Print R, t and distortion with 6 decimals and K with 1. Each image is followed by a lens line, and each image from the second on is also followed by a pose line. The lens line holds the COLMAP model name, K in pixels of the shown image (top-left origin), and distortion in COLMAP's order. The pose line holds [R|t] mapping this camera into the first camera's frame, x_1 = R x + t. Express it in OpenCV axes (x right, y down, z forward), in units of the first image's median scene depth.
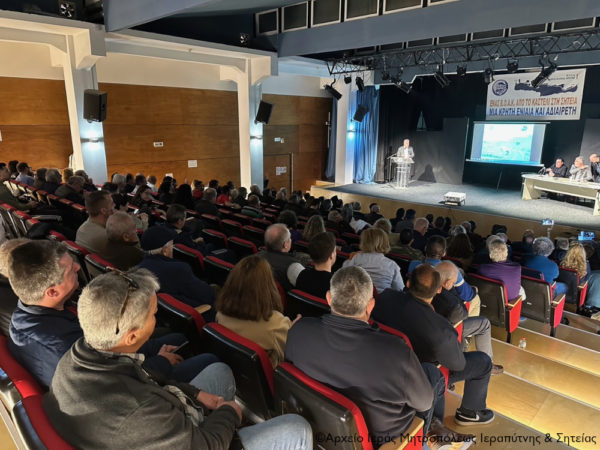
lens RADIAL K [[429.1, 0, 300.0], [0, 429.1, 225.0], [0, 0, 1]] dist [0.075714, -0.078979]
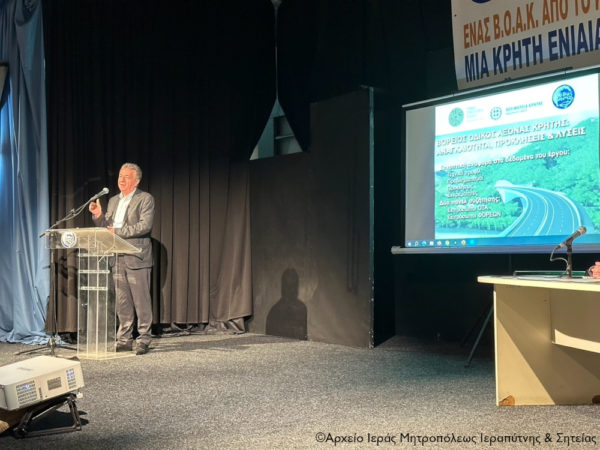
lens RADIAL K [[831.5, 0, 300.0], [0, 831.5, 225.0], [0, 0, 1]] dist [0.189772, -0.400010]
pose [[0.989535, -0.021037, -0.142750, 0.435411], [-0.019721, 0.960312, -0.278230, -0.028390], [0.142938, 0.278133, 0.949848, 0.568519]]
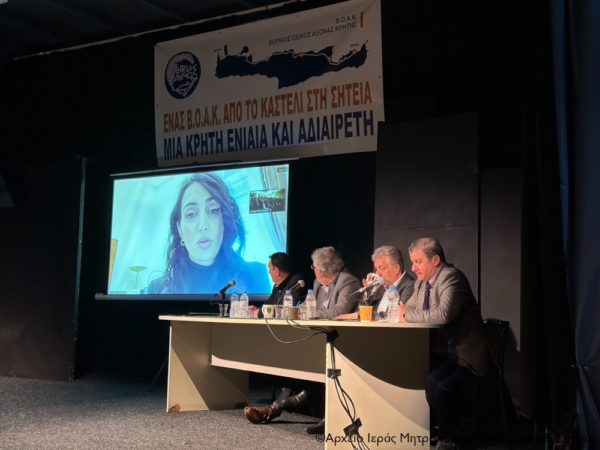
lens RADIAL K [[833.1, 0, 298.4], [0, 833.1, 227.5], [0, 0, 1]] dist [0.208972, -0.438240]
pose [[0.980199, 0.026424, 0.196242, 0.441042], [0.040654, 0.943088, -0.330048, 0.003003], [-0.193795, 0.331491, 0.923340, 0.459811]]
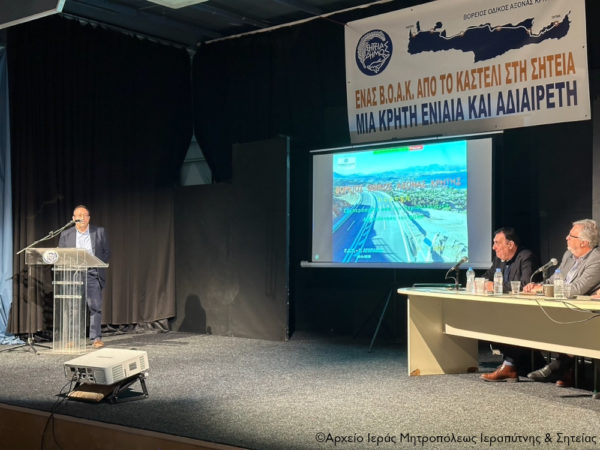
lens RADIAL K [[833.1, 0, 298.4], [0, 833.1, 227.5], [0, 0, 1]] dist [0.208972, -0.438240]
pose [[0.997390, -0.009394, 0.071592, 0.366246], [0.028573, 0.961914, -0.271853, -0.006287], [-0.066311, 0.273189, 0.959672, 0.426726]]
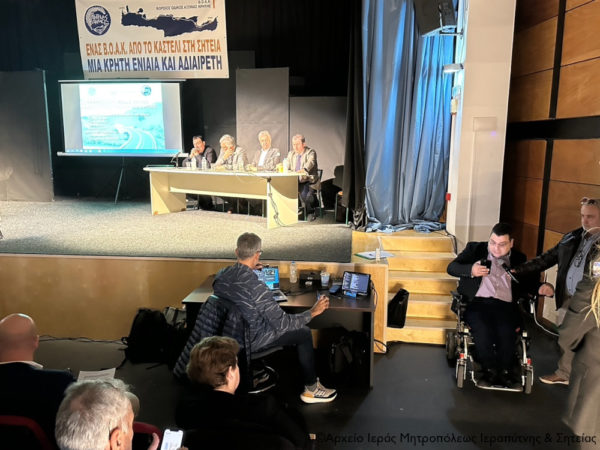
lens RADIAL K [[482.1, 0, 298.3], [0, 482.1, 226.6], [0, 0, 1]] dist [0.074535, -0.112448]
pose [[0.799030, -0.106396, 0.591803, 0.280500], [0.150692, 0.988244, -0.025788, -0.004606], [-0.582103, 0.109785, 0.805670, 0.401617]]
